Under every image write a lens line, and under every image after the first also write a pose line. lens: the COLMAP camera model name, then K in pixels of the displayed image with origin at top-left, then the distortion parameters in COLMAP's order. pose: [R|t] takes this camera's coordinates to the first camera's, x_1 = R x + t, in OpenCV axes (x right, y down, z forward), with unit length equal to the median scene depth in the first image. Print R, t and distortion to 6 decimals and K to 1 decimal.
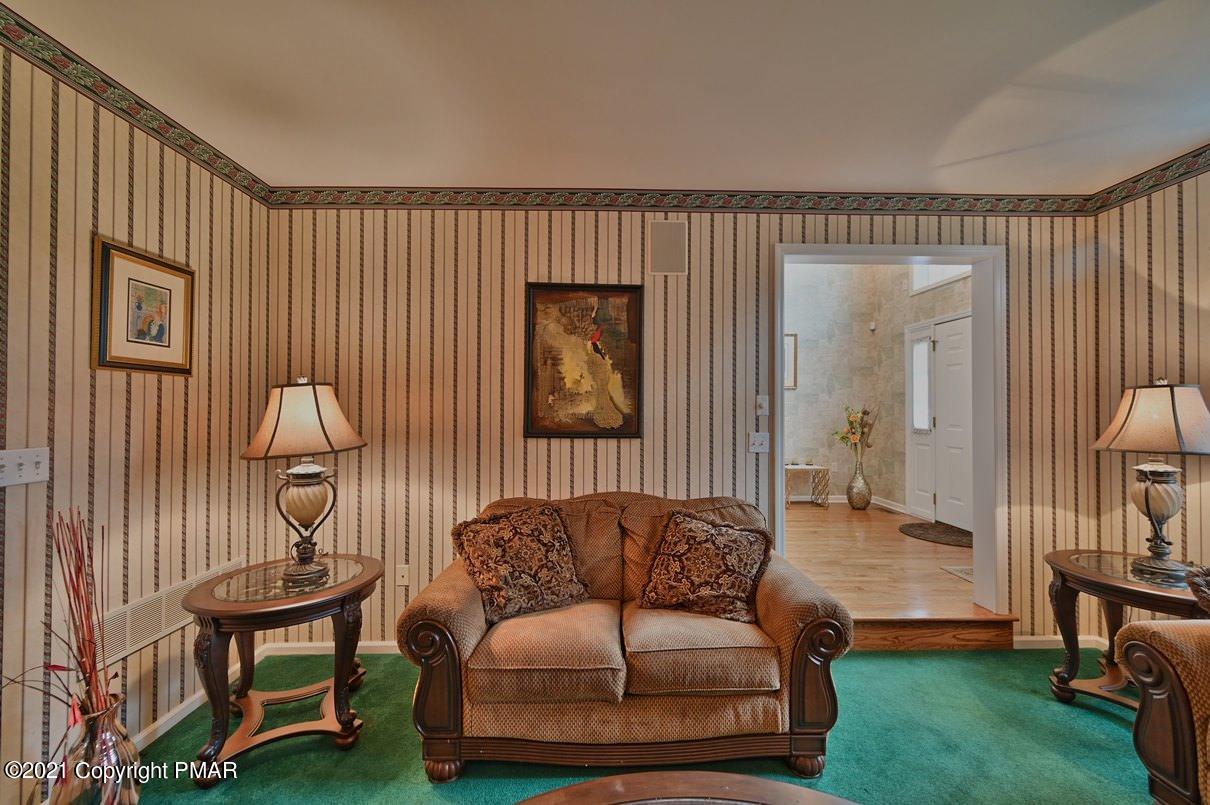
lens RADIAL K [[476.5, 0, 609.1], [0, 476.5, 406.2], [0, 0, 1]] dist [-0.001198, -0.000005]
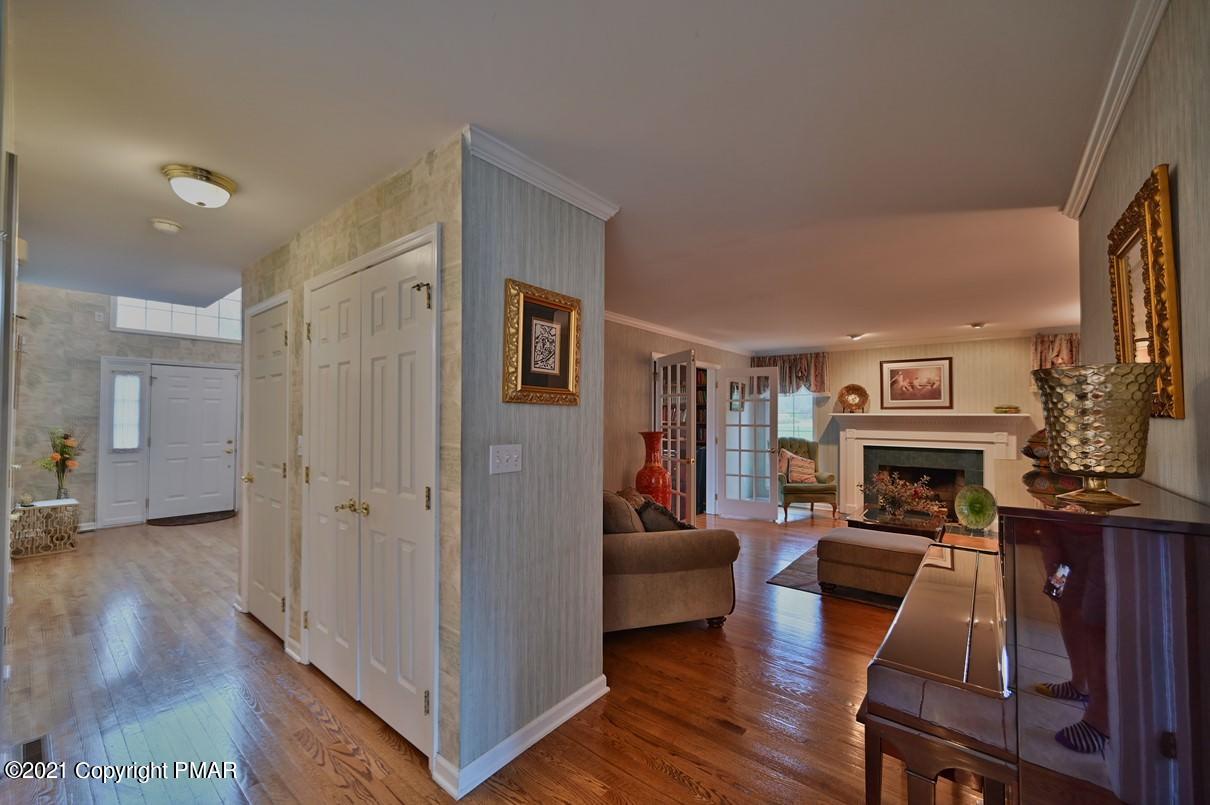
lens RADIAL K [[476.5, 0, 609.1], [0, 476.5, 406.2], [0, 0, 1]] dist [-0.001198, -0.000005]
pose [[-0.759077, 0.013522, 0.650860, -1.011005], [-0.004828, 0.999640, -0.026400, -0.031015], [-0.650982, -0.023182, -0.758739, 1.116539]]
